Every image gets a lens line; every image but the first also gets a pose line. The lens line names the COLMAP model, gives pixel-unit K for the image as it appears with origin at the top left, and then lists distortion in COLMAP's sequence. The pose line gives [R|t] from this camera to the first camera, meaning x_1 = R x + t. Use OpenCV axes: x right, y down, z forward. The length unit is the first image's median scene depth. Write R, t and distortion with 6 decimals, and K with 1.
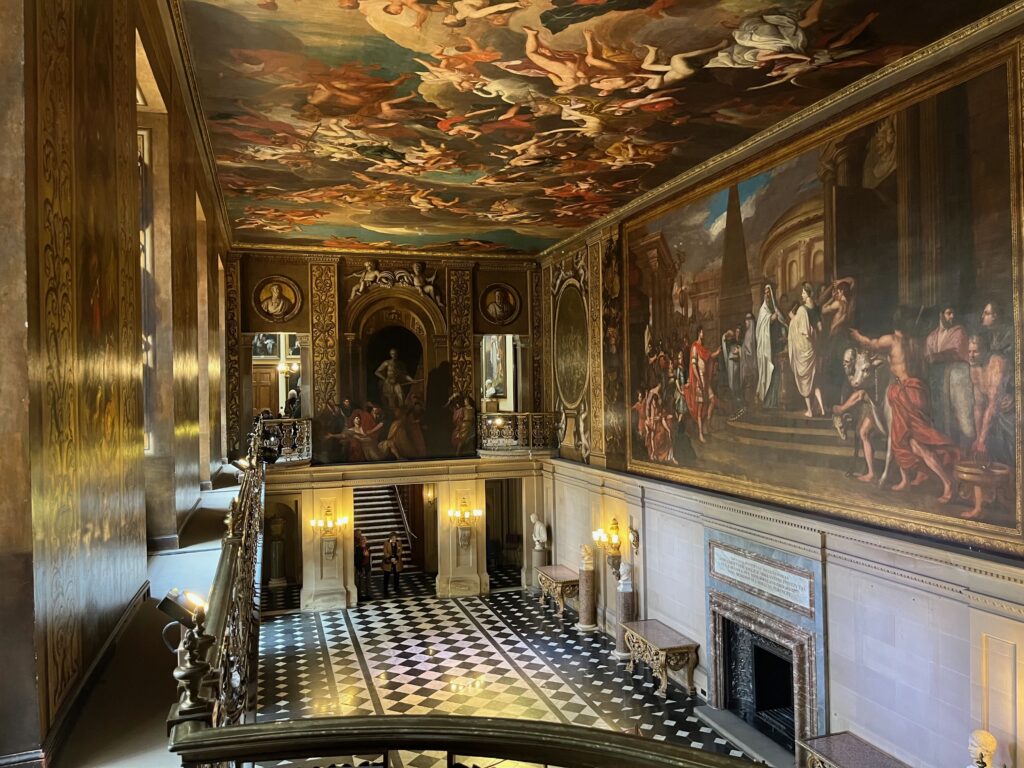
lens RADIAL K [[771.6, 0, 511.4], [0, 771.6, 388.1], [0, 0, 1]] dist [0.009400, -0.017997]
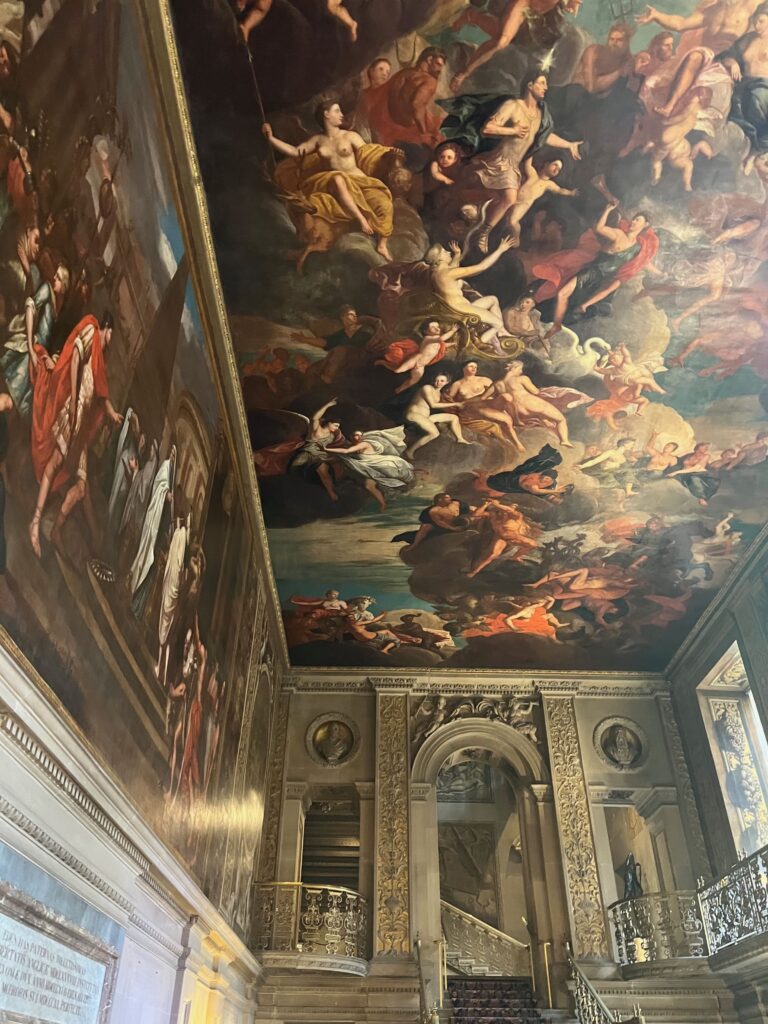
lens RADIAL K [[771.6, 0, 381.8], [0, 771.6, 505.7], [0, 0, 1]] dist [0.009400, -0.017997]
pose [[-0.958265, 0.174929, 0.226114, 0.040108], [-0.000795, 0.789306, -0.613999, 0.361539], [-0.285880, -0.588554, -0.756225, 1.719146]]
